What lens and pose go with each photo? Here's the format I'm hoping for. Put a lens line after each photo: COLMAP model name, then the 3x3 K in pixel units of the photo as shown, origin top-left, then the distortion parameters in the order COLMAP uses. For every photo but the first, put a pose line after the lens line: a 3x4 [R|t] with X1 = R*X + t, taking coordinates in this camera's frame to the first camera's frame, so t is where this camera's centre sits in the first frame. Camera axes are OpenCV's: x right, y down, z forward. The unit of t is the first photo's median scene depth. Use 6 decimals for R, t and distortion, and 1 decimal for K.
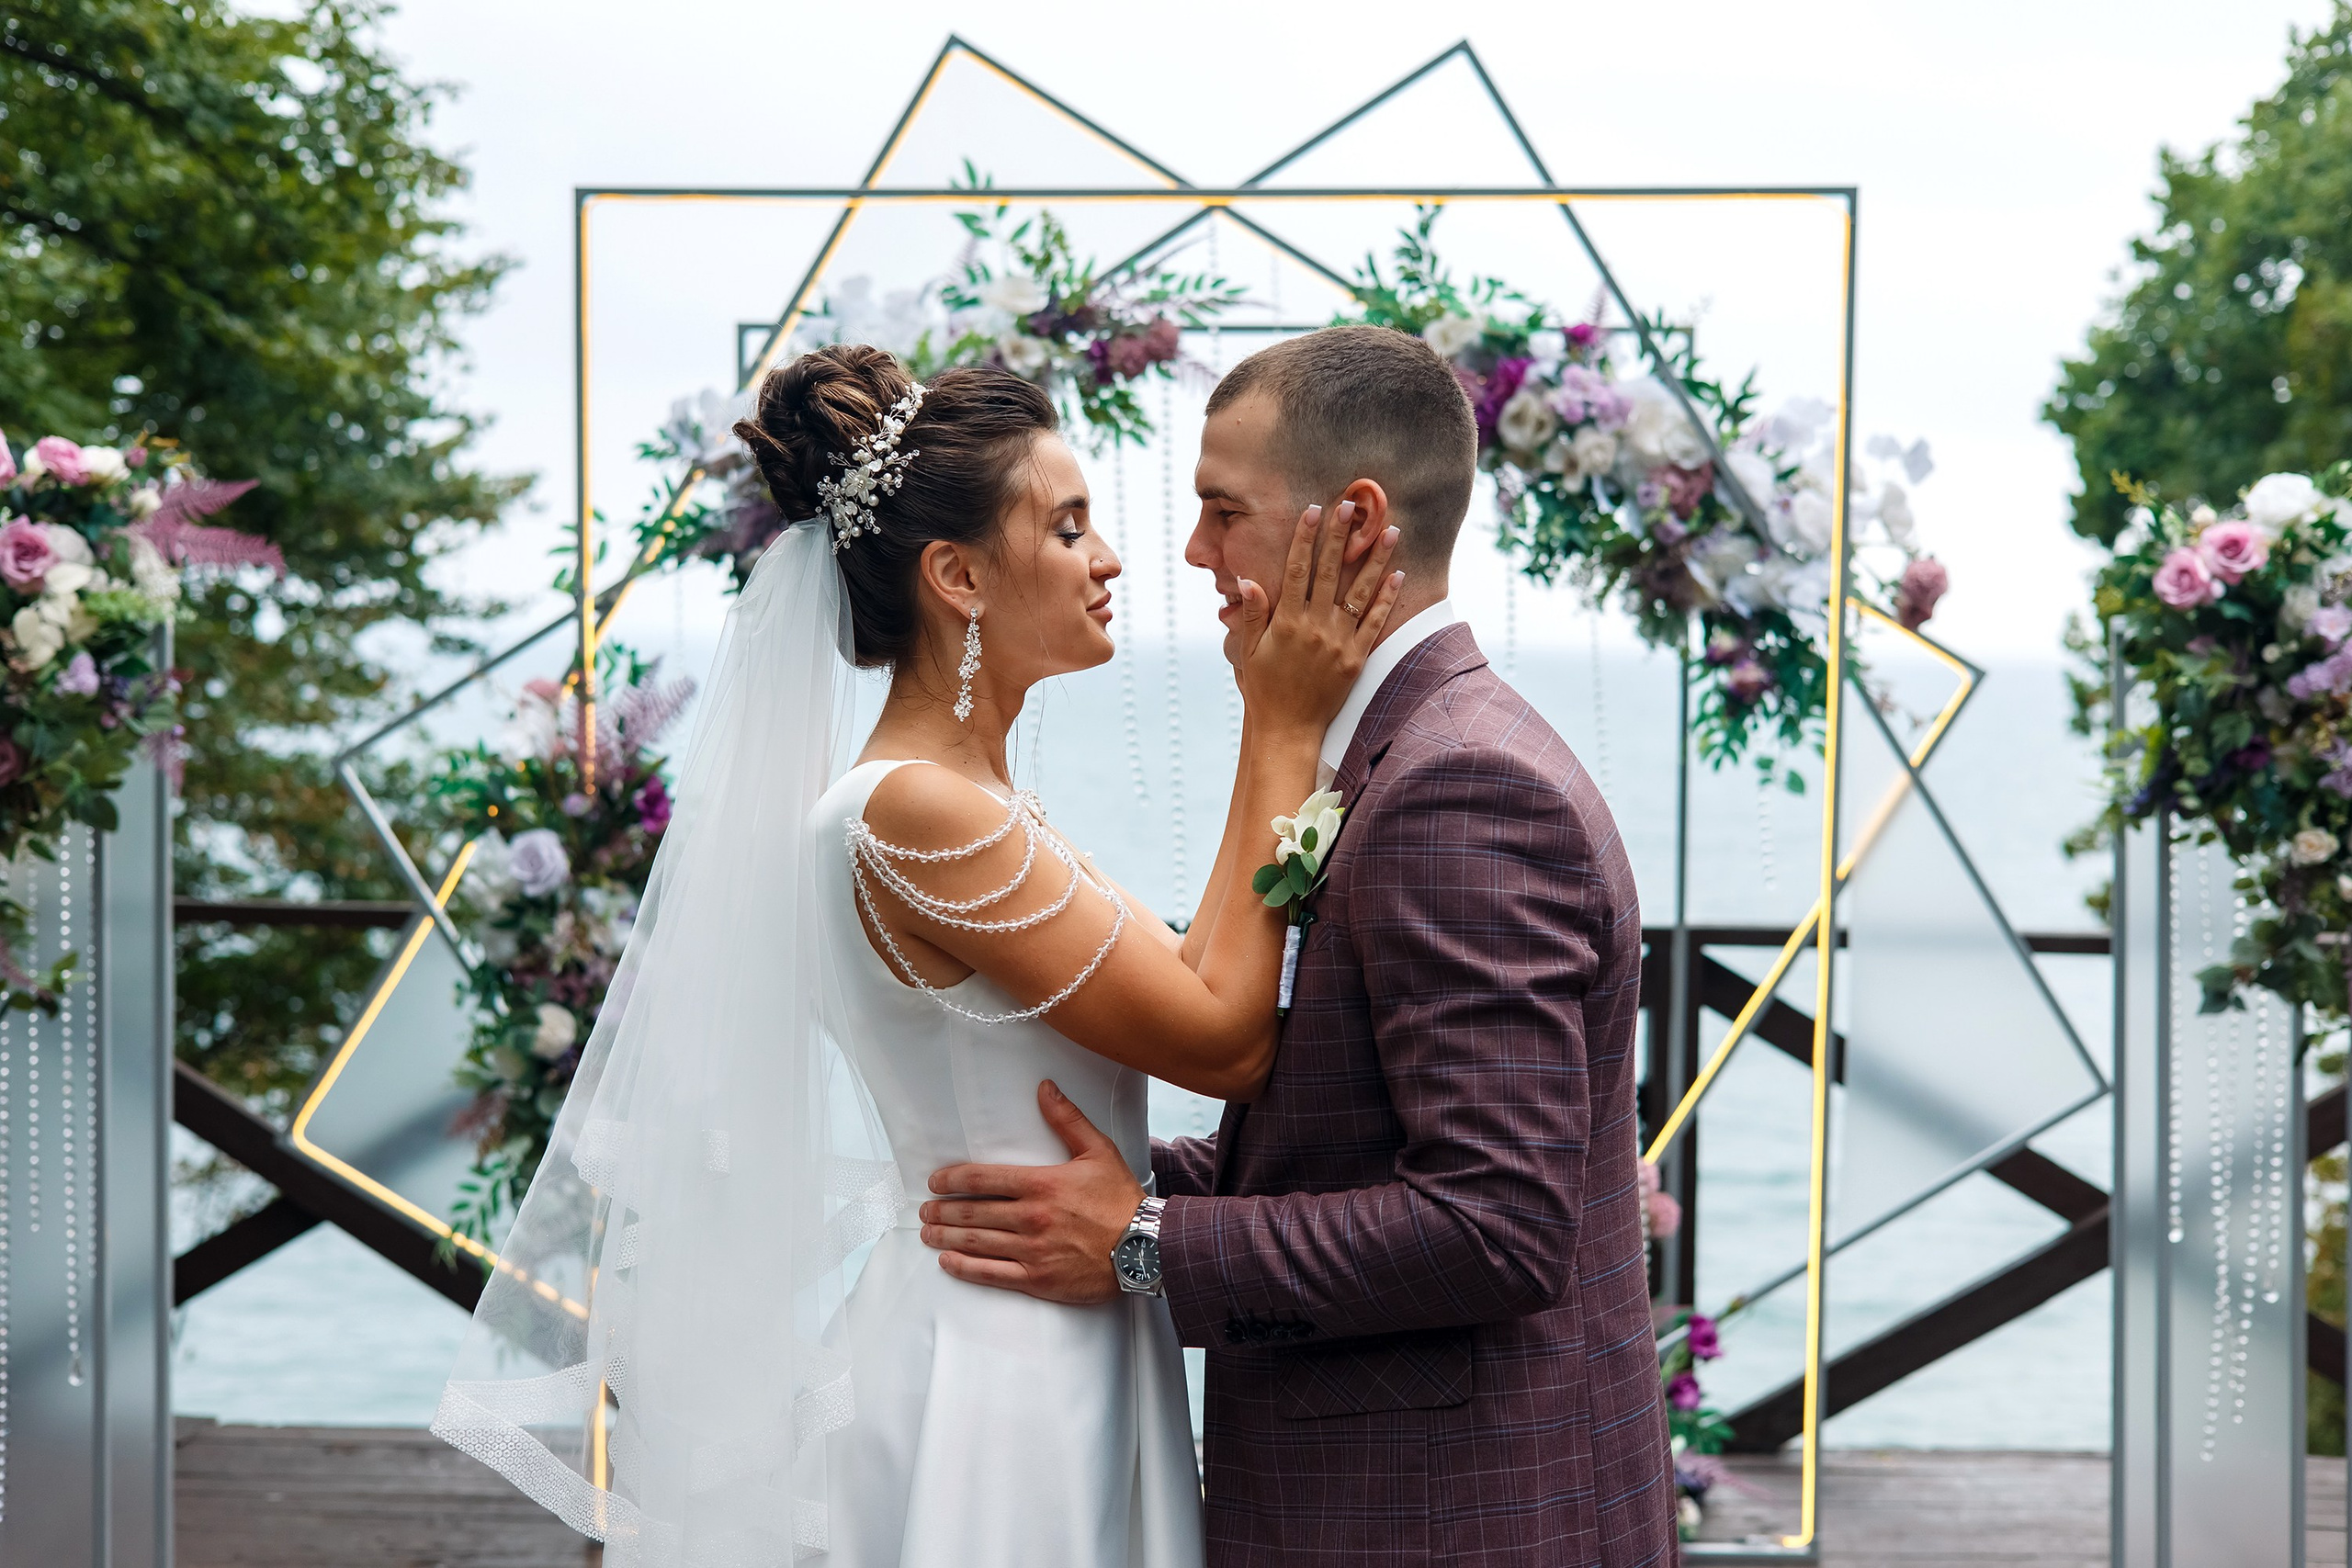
lens RADIAL K [[3415.6, 0, 1188.0], [0, 3415.6, 806.4], [0, 0, 1]] dist [0.034932, -0.062384]
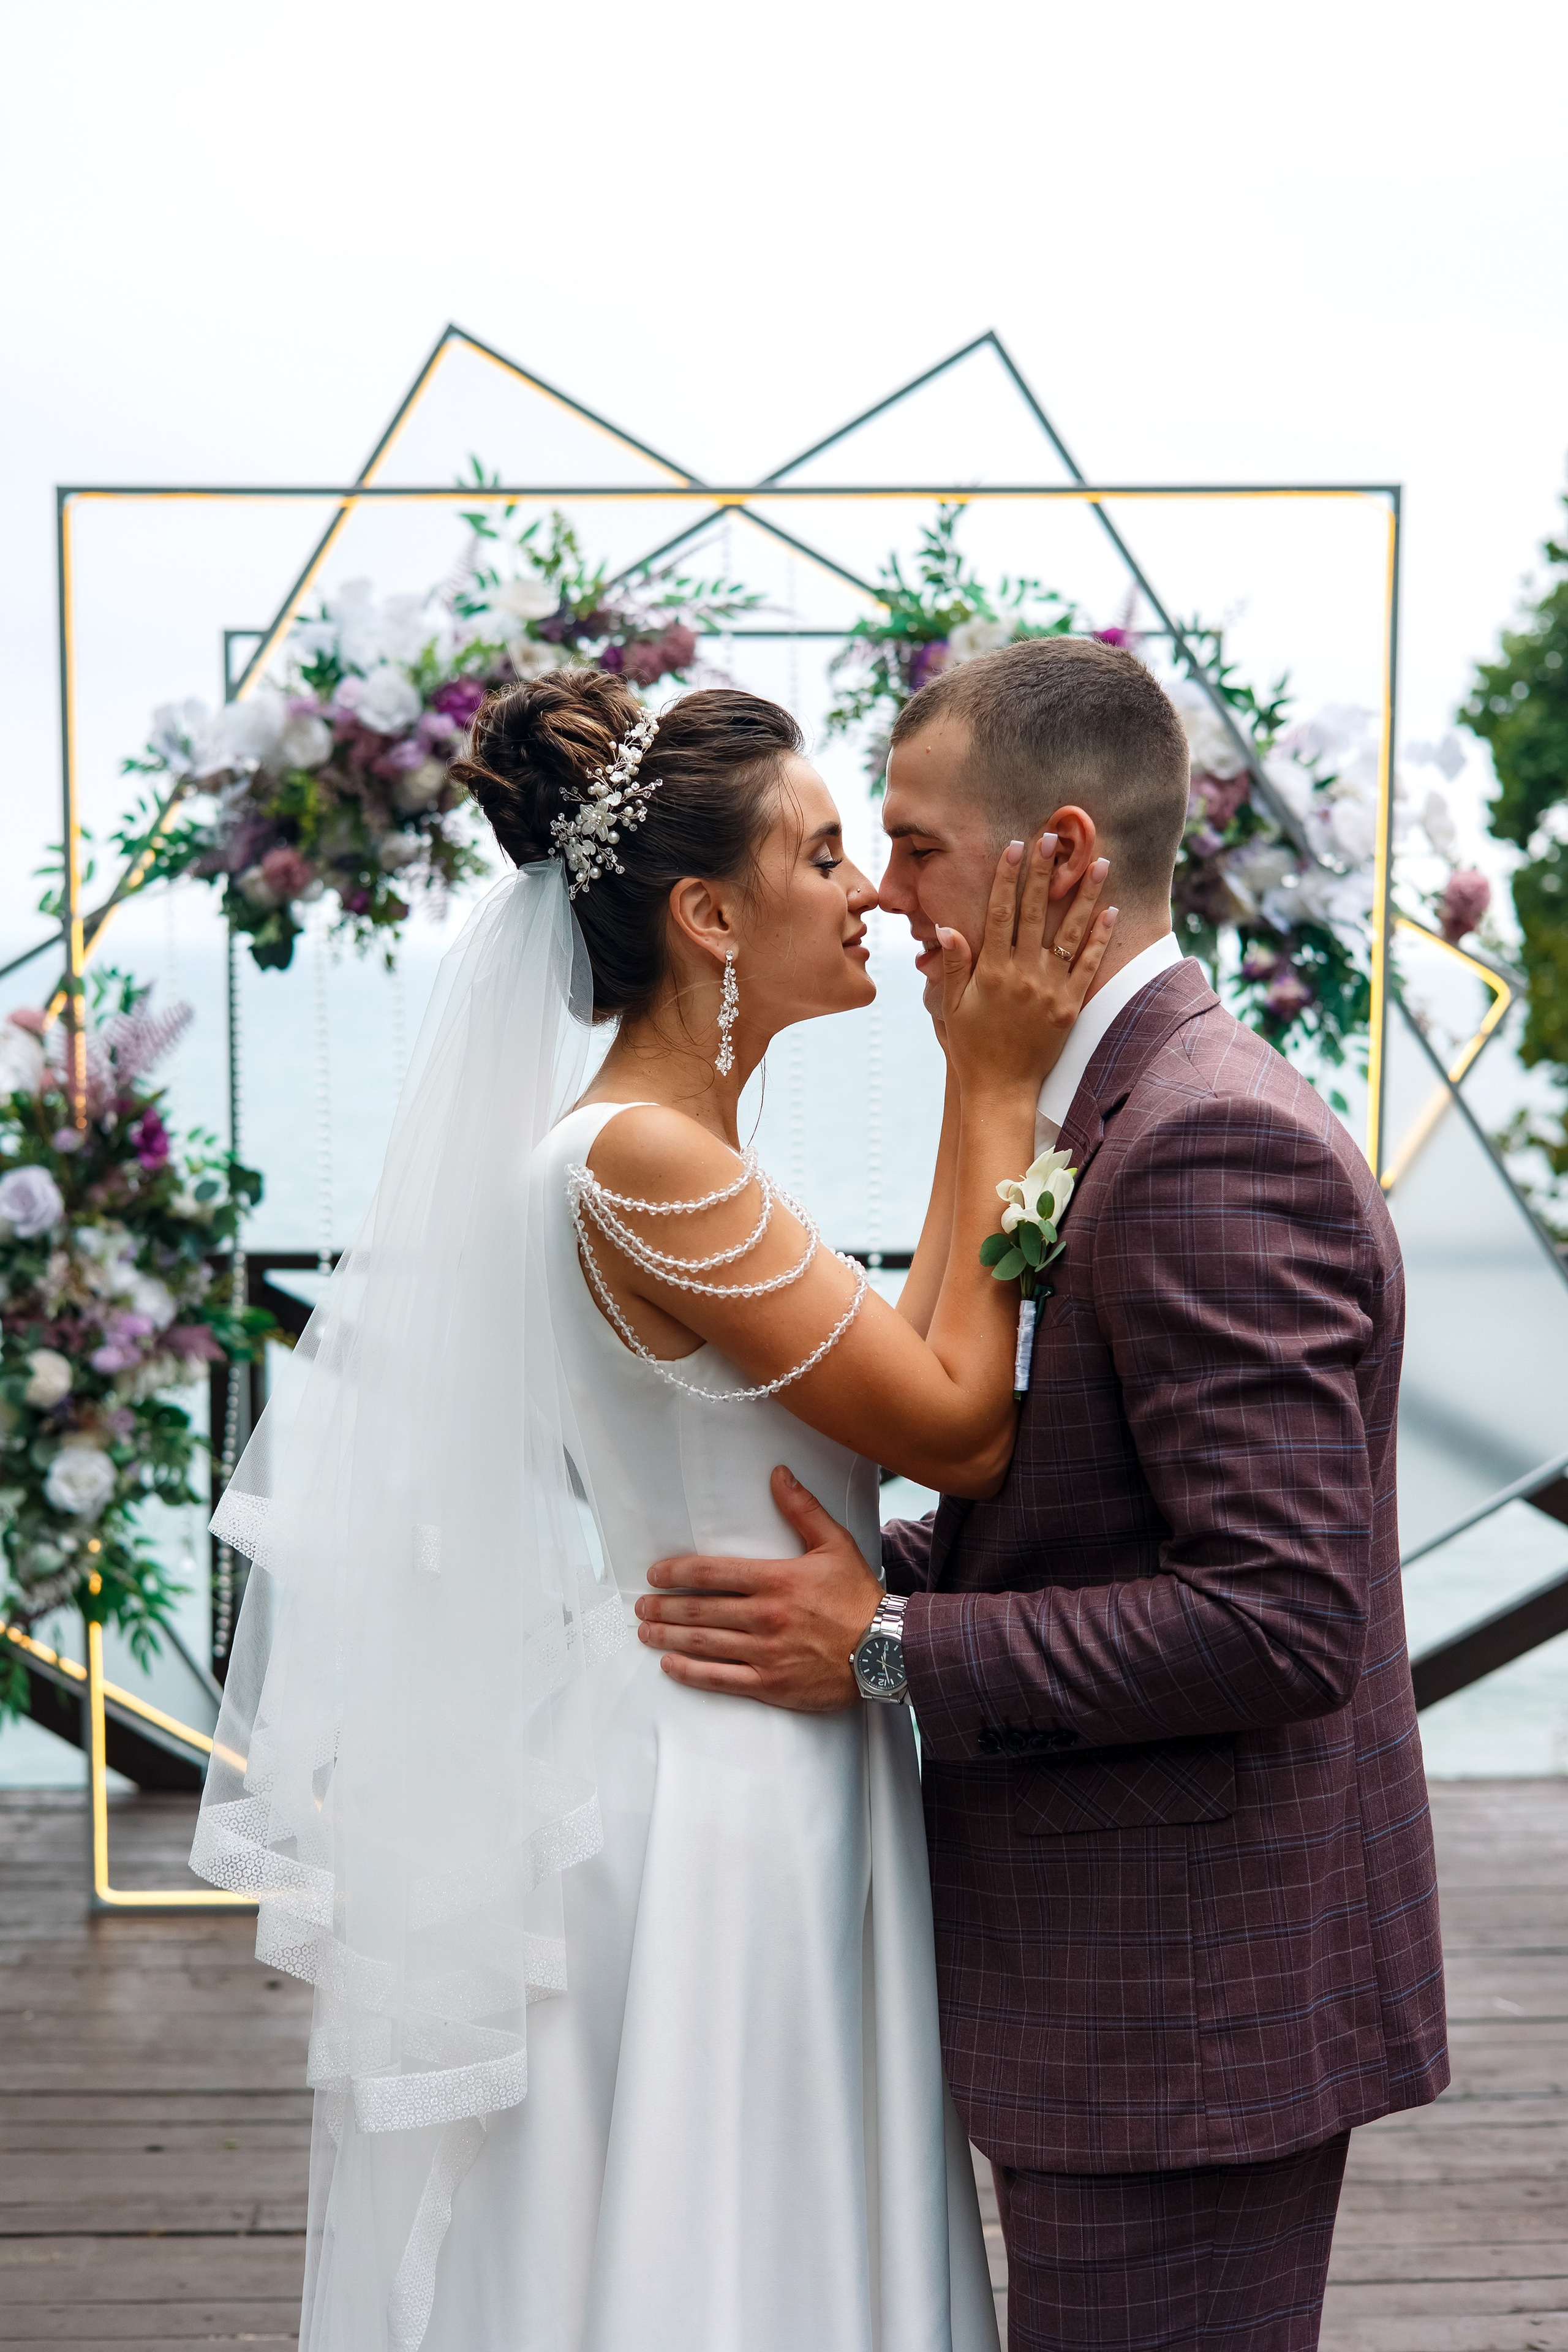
lens RADIAL K [[3415.9, 0, 782.0], [0, 3415.9, 1212.0], [0, 0, 1]] dist [0.034932, -0.062384]
pose [[0.998167, -0.012932, 0.059114, -0.037117], [0.011257, 0.999528, 0.028577, -0.005293], [-0.059456, -0.027859, 0.997842, 0.040288]]
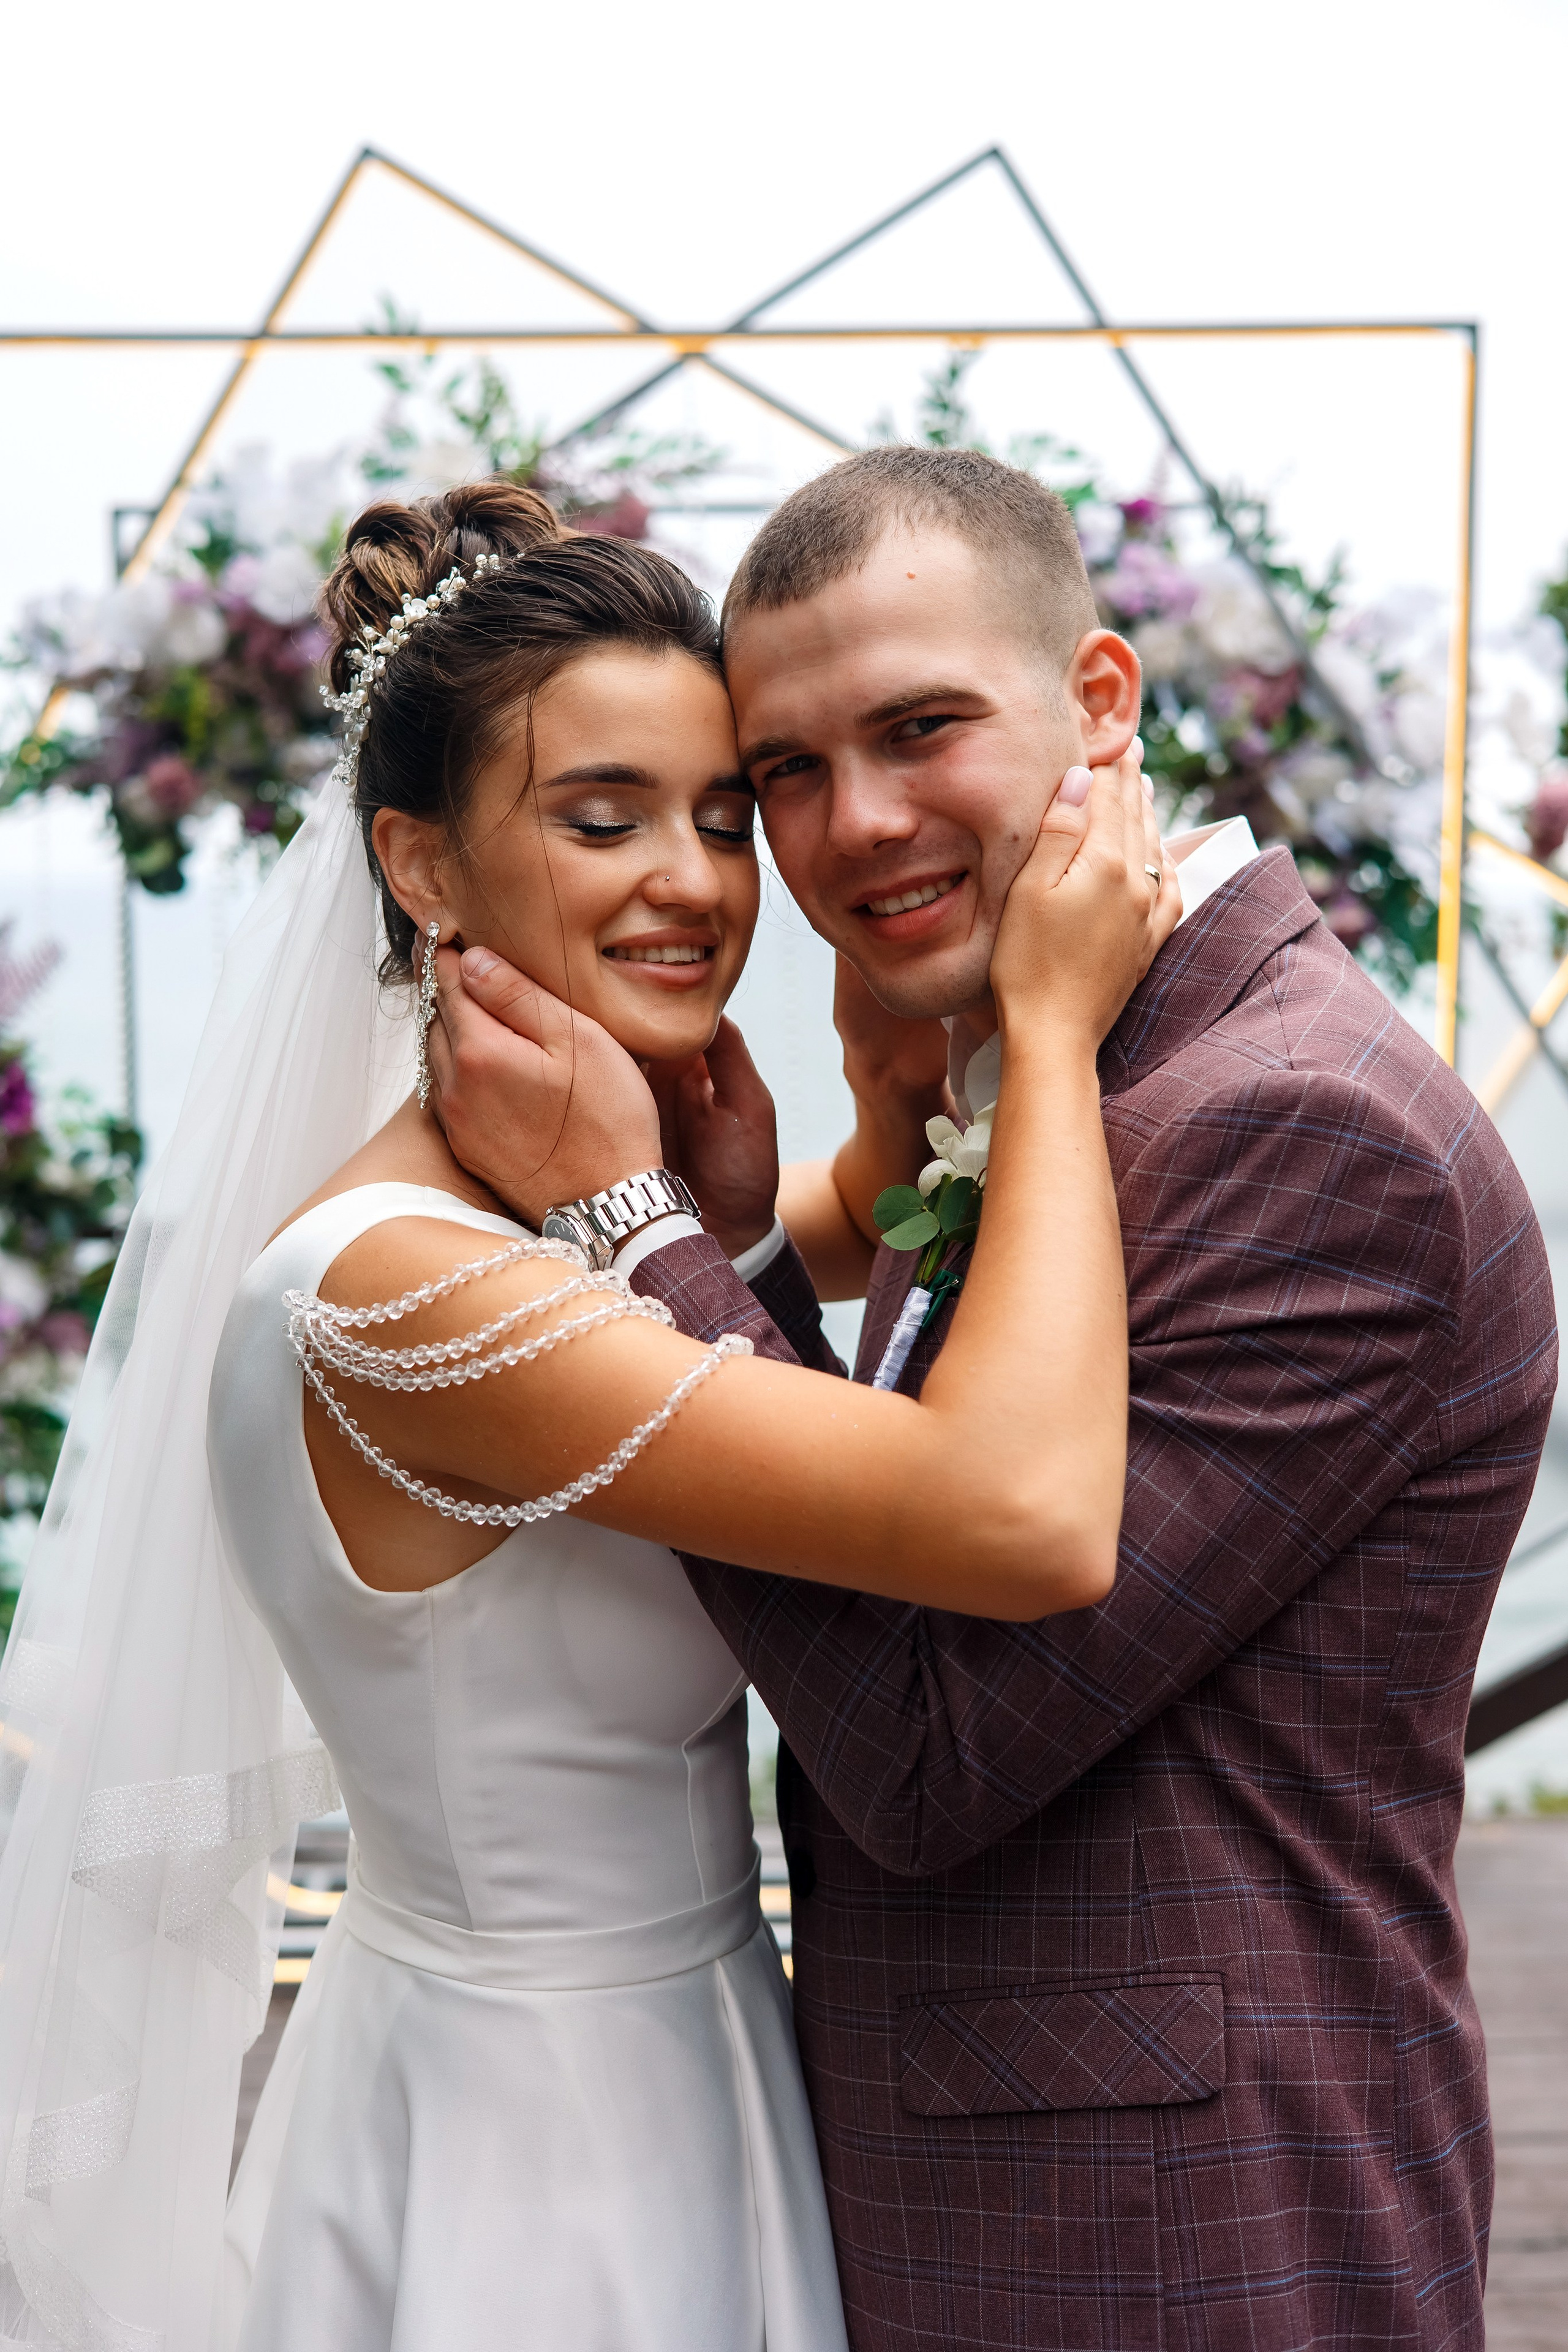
lens RADIAL K [[3396.6, 0, 791.2], [0, 3396.6, 1176.6], [0, 0, 1]] dist [0.029819, -0.058554]
pose [[0.999090, -0.016301, 0.039415, -0.003762], [0.014542, 0.998903, 0.044504, -0.015001], [-0.040097, -0.043890, 0.998231, 0.179979]]
